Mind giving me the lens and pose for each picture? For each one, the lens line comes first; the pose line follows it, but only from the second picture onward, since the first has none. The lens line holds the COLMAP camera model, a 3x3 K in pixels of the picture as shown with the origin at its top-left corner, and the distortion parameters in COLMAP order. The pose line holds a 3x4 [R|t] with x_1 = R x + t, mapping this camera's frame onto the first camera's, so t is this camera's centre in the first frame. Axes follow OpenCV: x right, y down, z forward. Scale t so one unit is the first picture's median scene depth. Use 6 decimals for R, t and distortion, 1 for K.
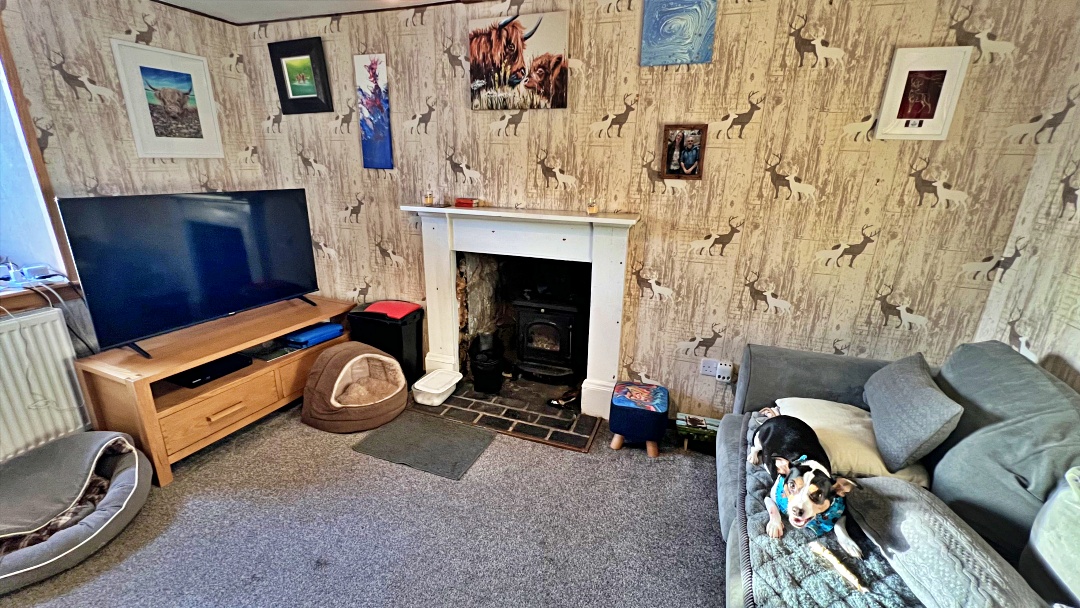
lens RADIAL K [[433.4, 0, 540.0], [0, 433.4, 304.0], [0, 0, 1]] dist [-0.001464, 0.000161]
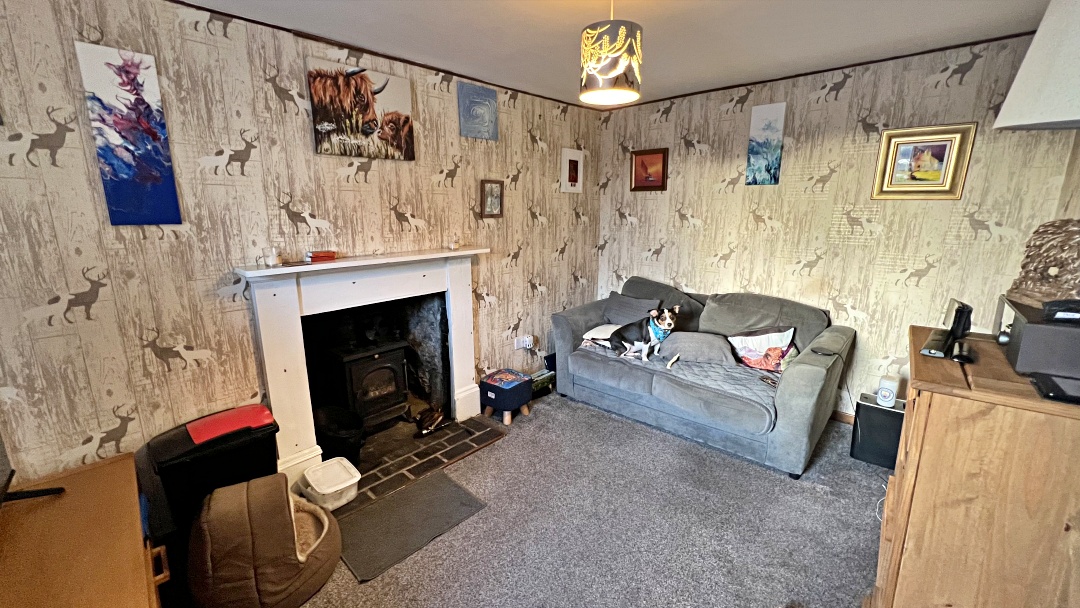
lens RADIAL K [[457.4, 0, 526.0], [0, 457.4, 314.9], [0, 0, 1]] dist [-0.001014, -0.000598]
pose [[0.380973, -0.237388, 0.893592, -0.959481], [0.289795, 0.948436, 0.128406, -0.136081], [-0.877997, 0.210039, 0.430122, 0.305434]]
